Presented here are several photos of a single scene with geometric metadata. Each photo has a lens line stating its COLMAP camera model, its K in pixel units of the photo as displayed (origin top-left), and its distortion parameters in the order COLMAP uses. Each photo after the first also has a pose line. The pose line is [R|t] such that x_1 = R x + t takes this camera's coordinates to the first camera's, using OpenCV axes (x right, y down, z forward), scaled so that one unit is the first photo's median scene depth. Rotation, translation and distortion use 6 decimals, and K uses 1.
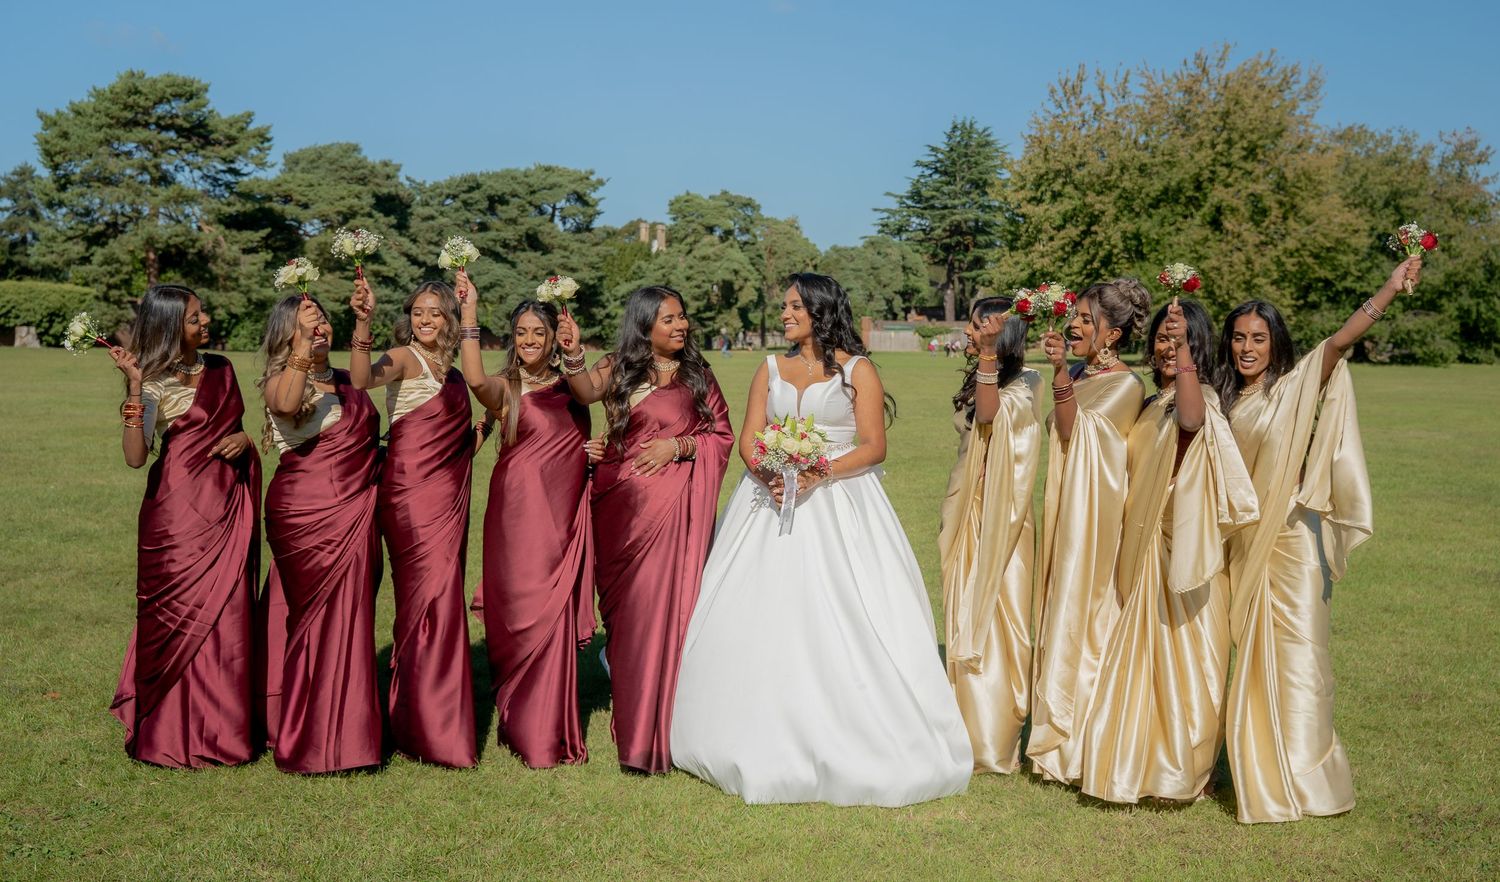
lens RADIAL K [[1745.1, 0, 810.8], [0, 1745.1, 357.5], [0, 0, 1]] dist [-0.005865, 0.000000]
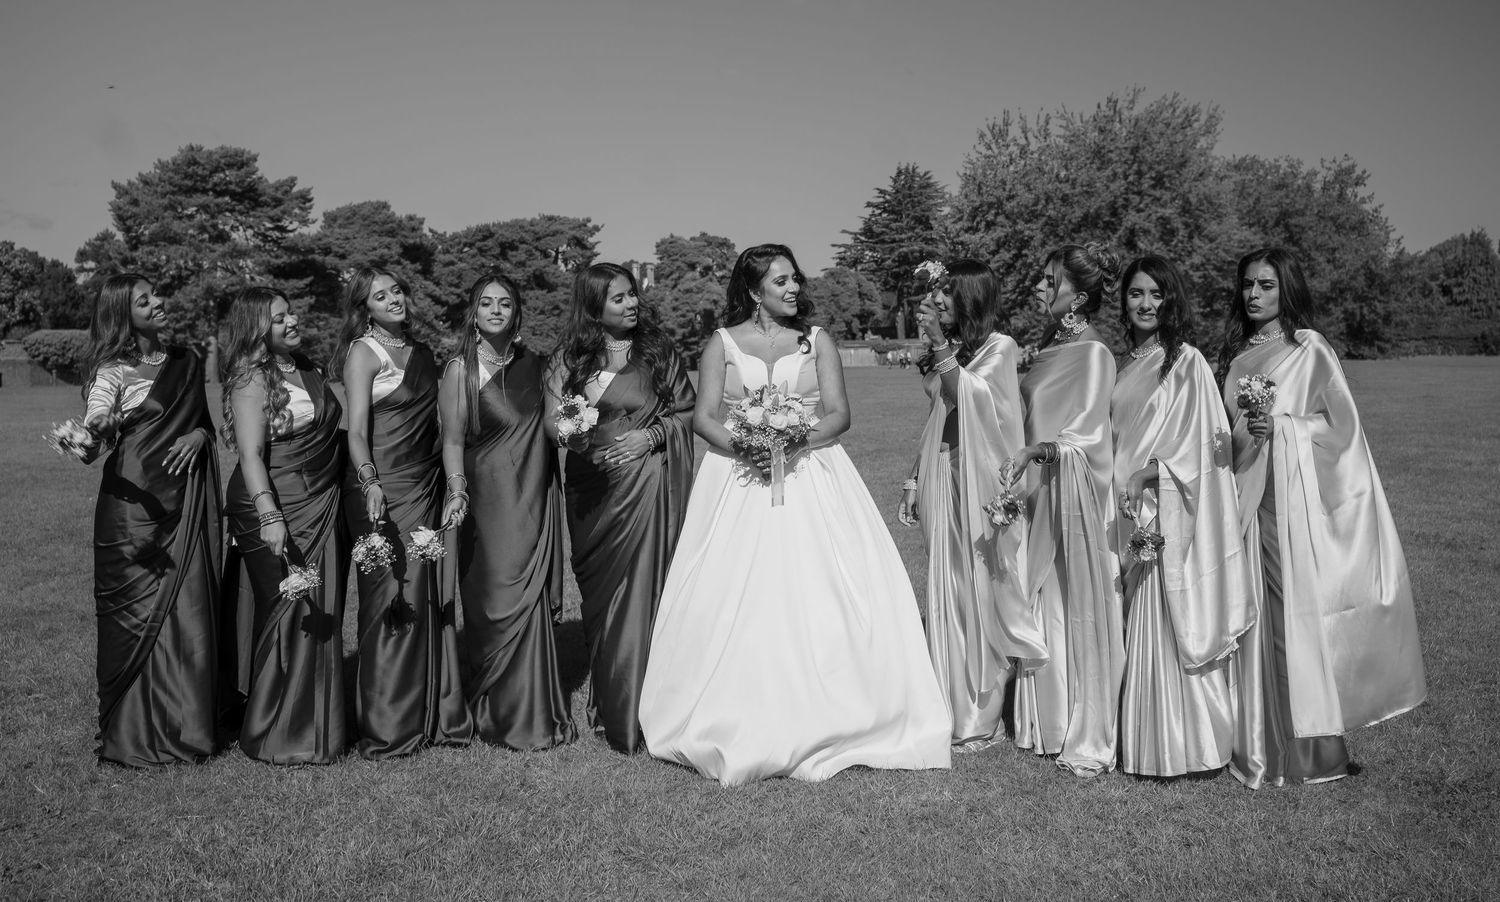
lens RADIAL K [[1492.6, 0, 756.4], [0, 1492.6, 340.0], [0, 0, 1]] dist [-0.004323, 0.000000]
pose [[0.999306, -0.033231, -0.016814, 0.000269], [0.032813, 0.999160, -0.024532, 0.002026], [0.017615, 0.023963, 0.999558, 0.012255]]
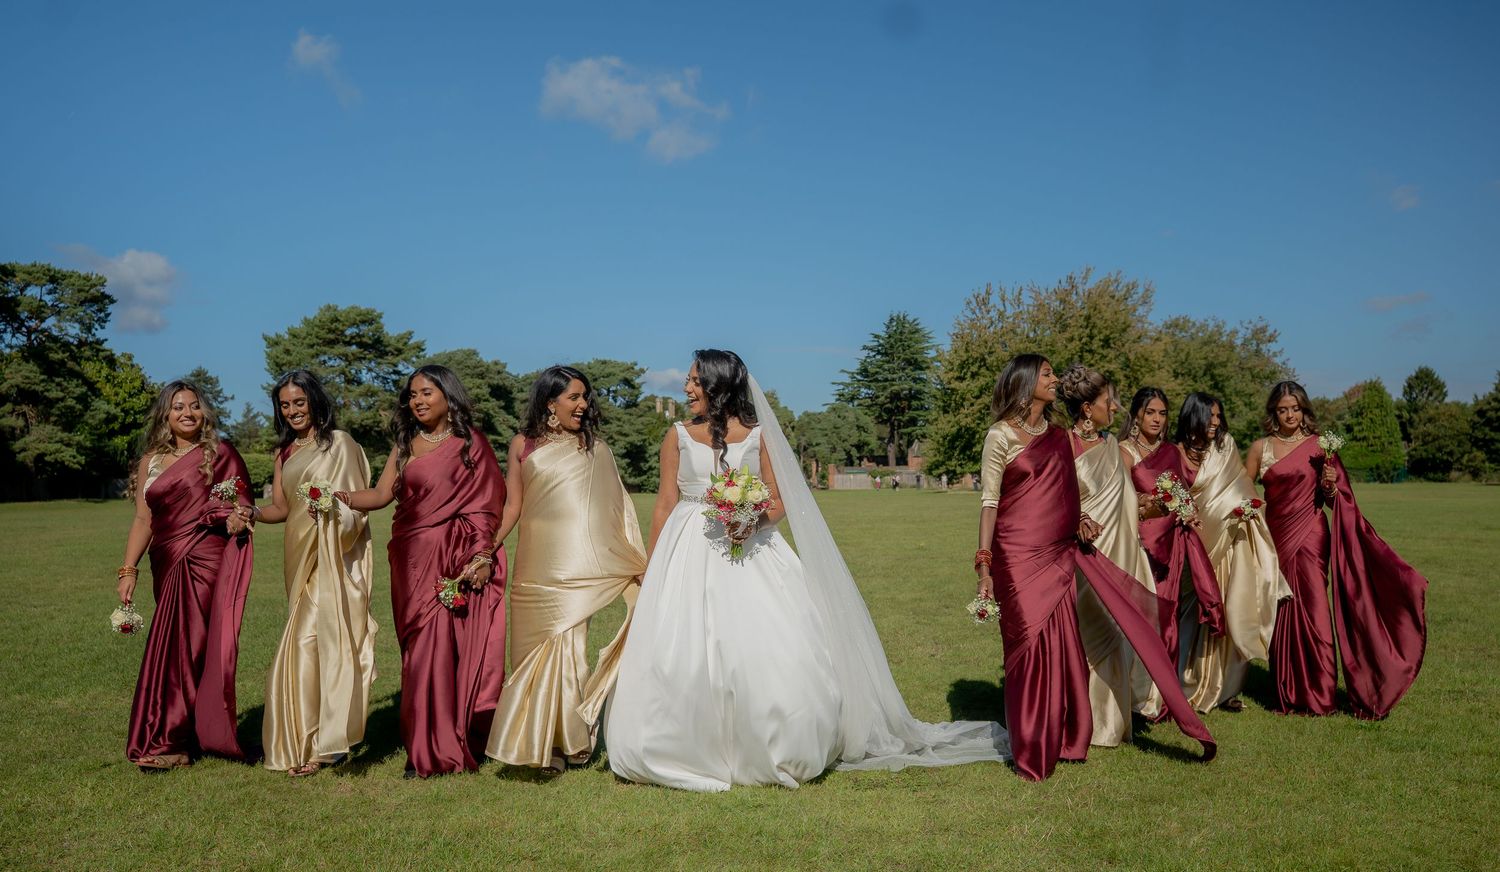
lens RADIAL K [[1434.1, 0, 820.3], [0, 1434.1, 512.6], [0, 0, 1]] dist [-0.052962, 0.000000]
pose [[0.998935, -0.029063, 0.035849, -0.029140], [0.028785, 0.999552, 0.008249, 0.007121], [-0.036072, -0.007209, 0.999323, -0.162688]]
